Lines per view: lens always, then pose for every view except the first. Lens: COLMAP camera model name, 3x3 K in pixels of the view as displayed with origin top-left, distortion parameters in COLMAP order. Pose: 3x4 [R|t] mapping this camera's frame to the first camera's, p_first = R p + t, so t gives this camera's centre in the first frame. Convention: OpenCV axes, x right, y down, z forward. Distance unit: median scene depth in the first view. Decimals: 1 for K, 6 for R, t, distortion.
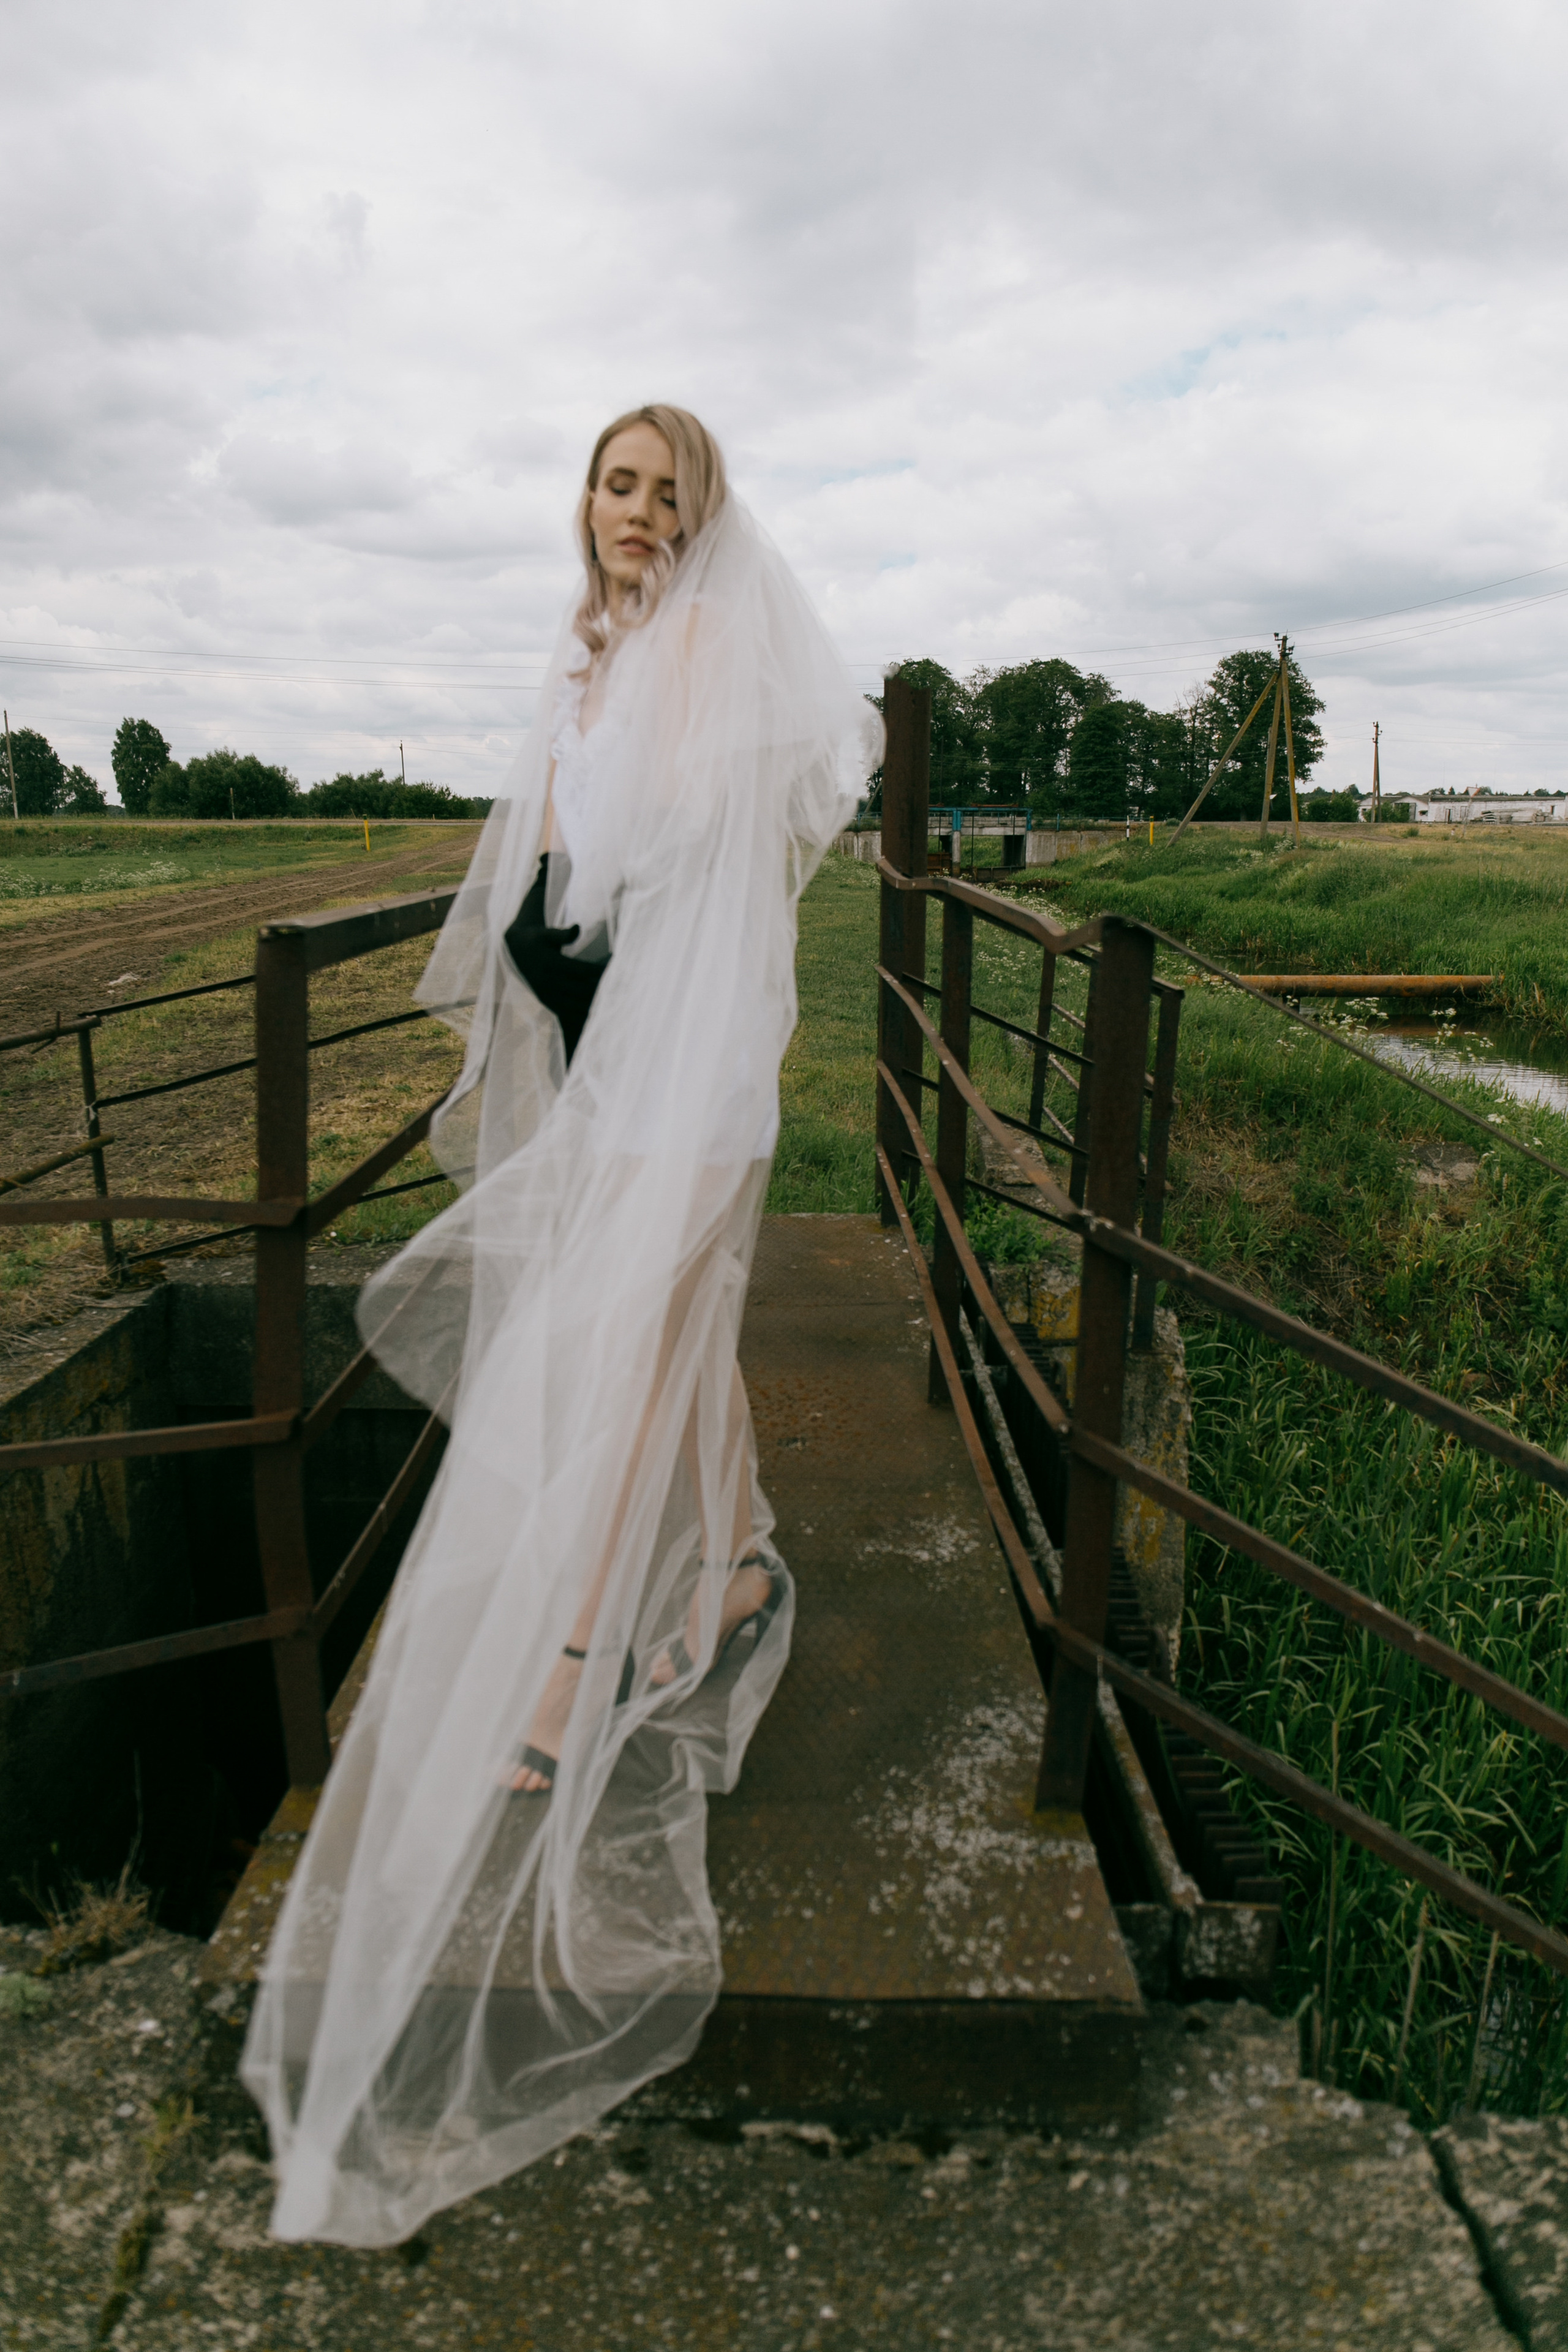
lens RADIAL K [[1593.3, 0, 784.0], [0, 1593.3, 1176.0], [0, 0, 1]] dist [-0.009089, -0.020253]
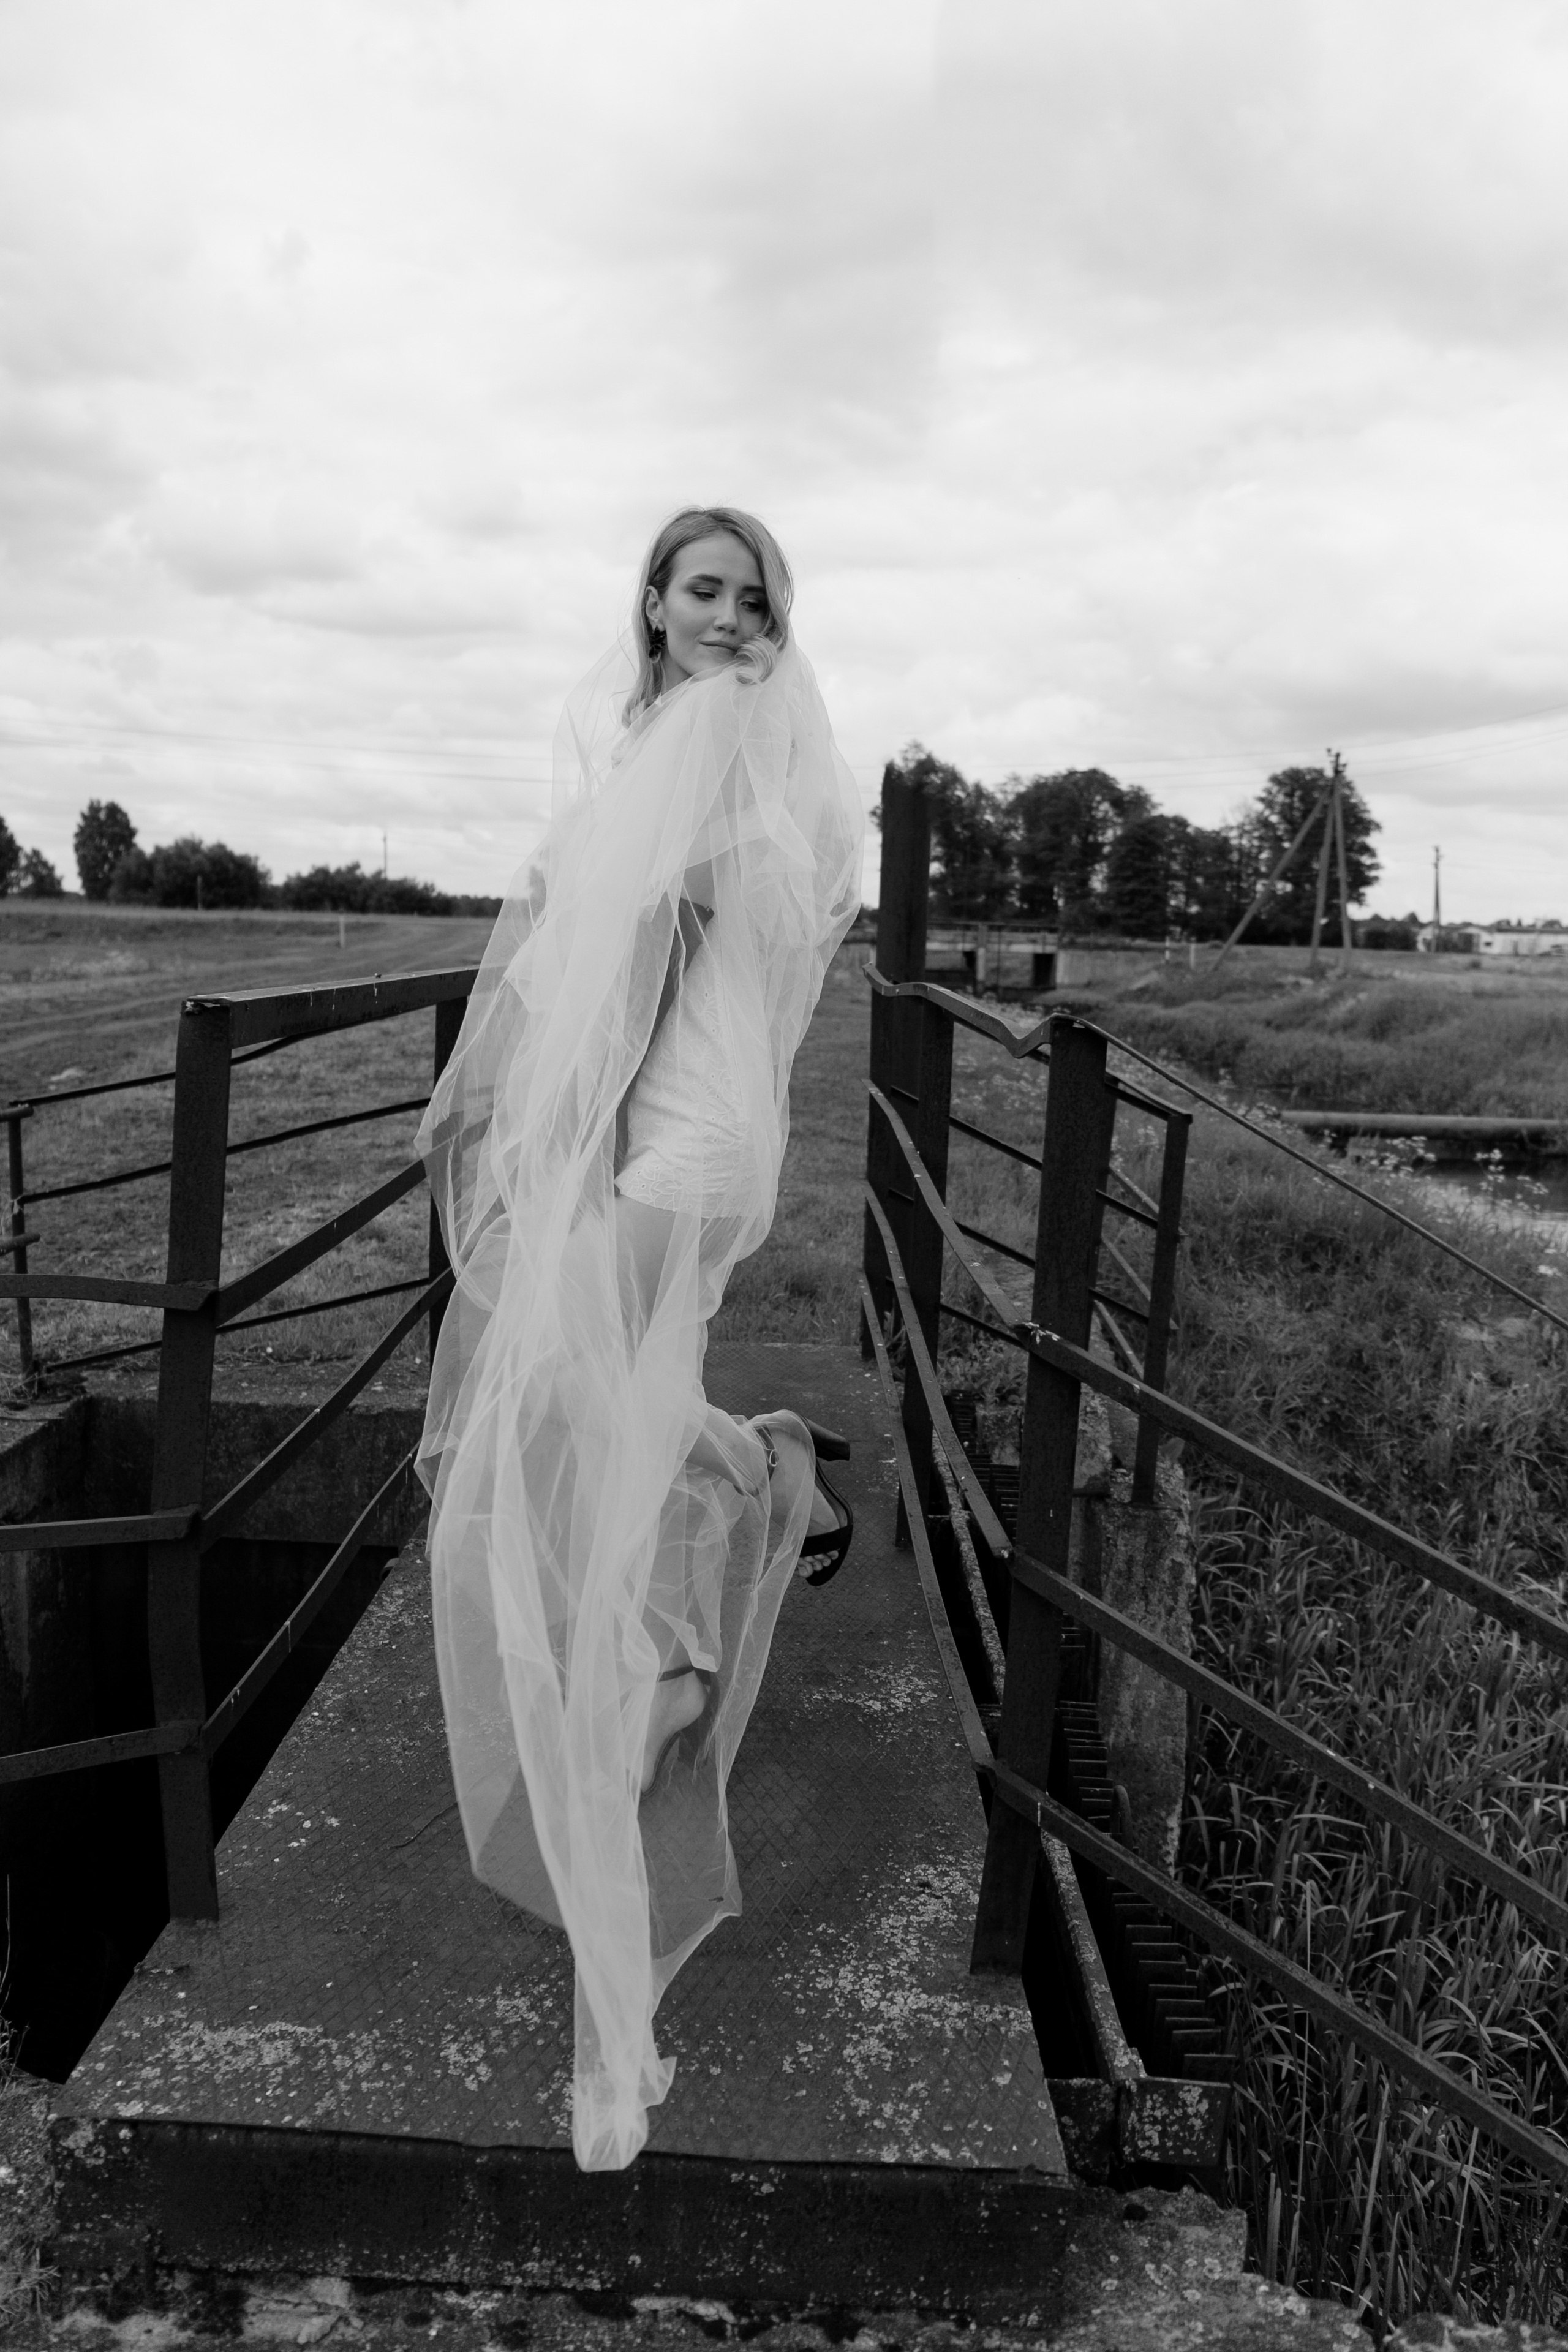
lens RADIAL K [[1760.7, 0, 786.1], [0, 1760.7, 1171.5], [0, 0, 1]] dist [-0.047538, 0.023336]
pose [[0.999489, 0.031917, -0.001771, 0.026704], [-0.031954, 0.996041, -0.082958, 0.015397], [-0.000884, 0.082972, 0.996551, -0.037452]]
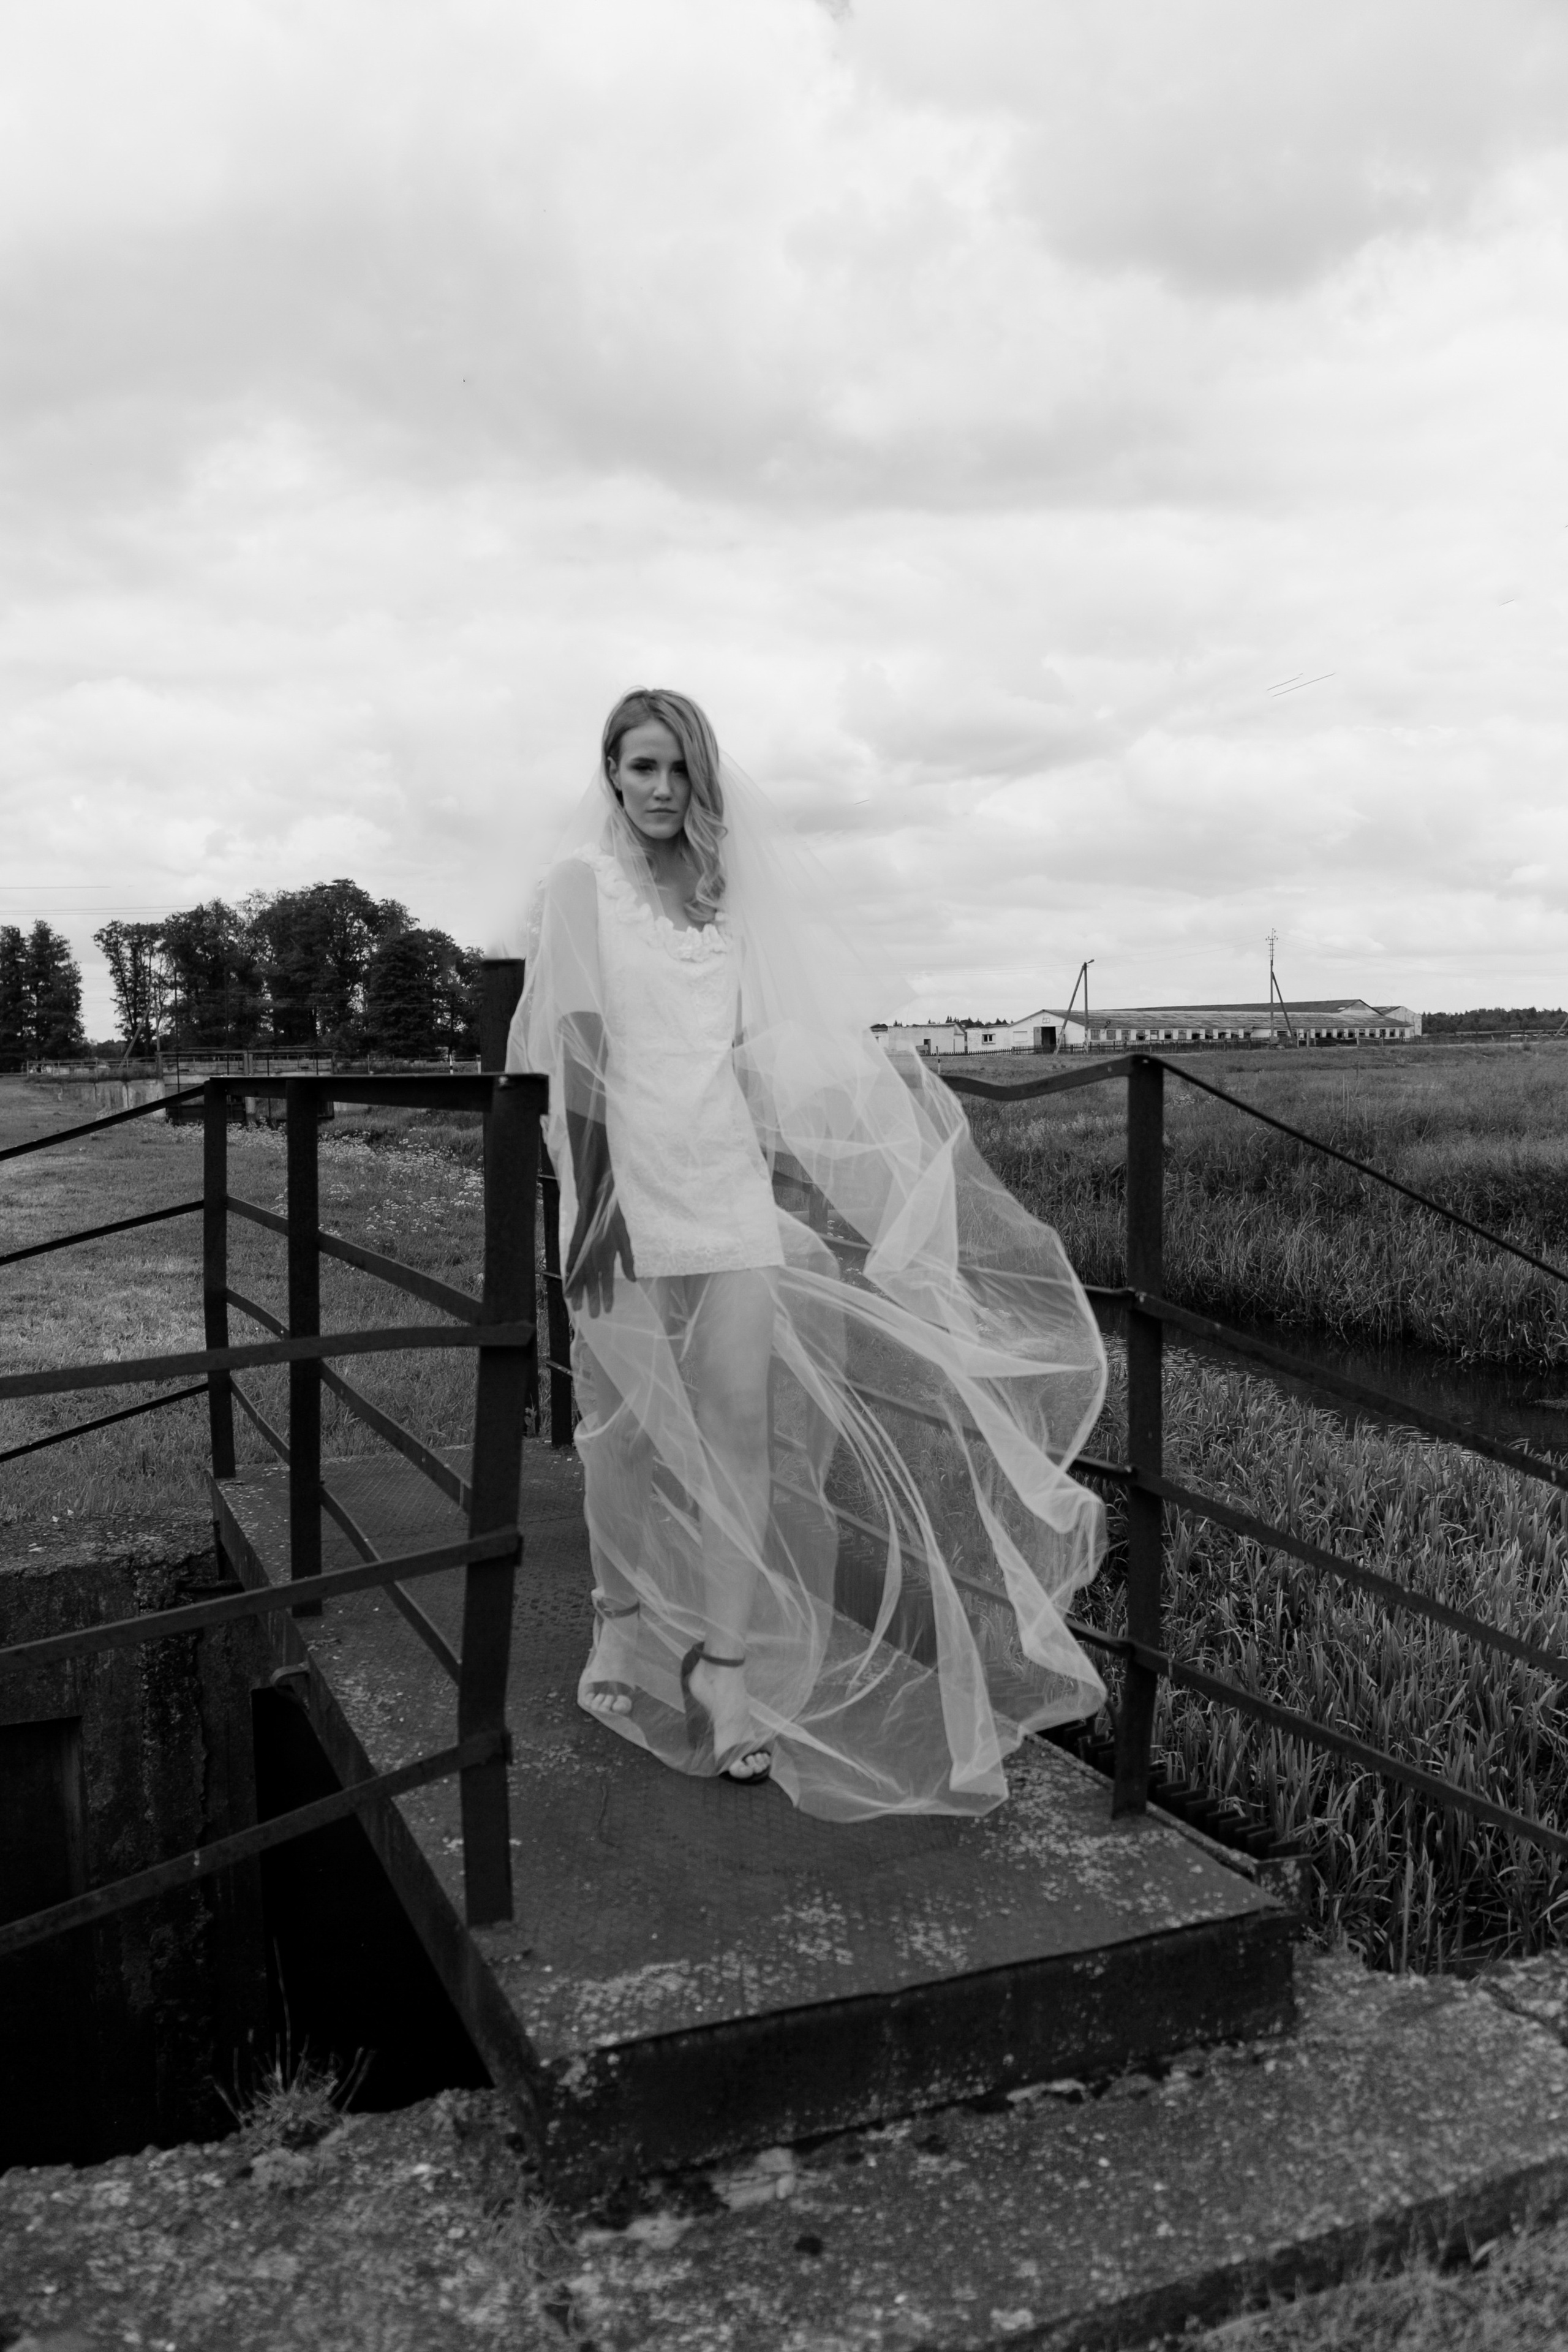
lens RADIAL K [[1890.0, 0, 785.2], [0, 1890.0, 1147.4], [0, 0, 1]] dist [-0.033086, 0.000006]
pose [[0.921076, -0.036254, 0.387692, -0.411365], [0.103517, 0.982626, -0.154046, 0.074337], [-0.375371, 0.182021, 0.908826, -0.175899]]
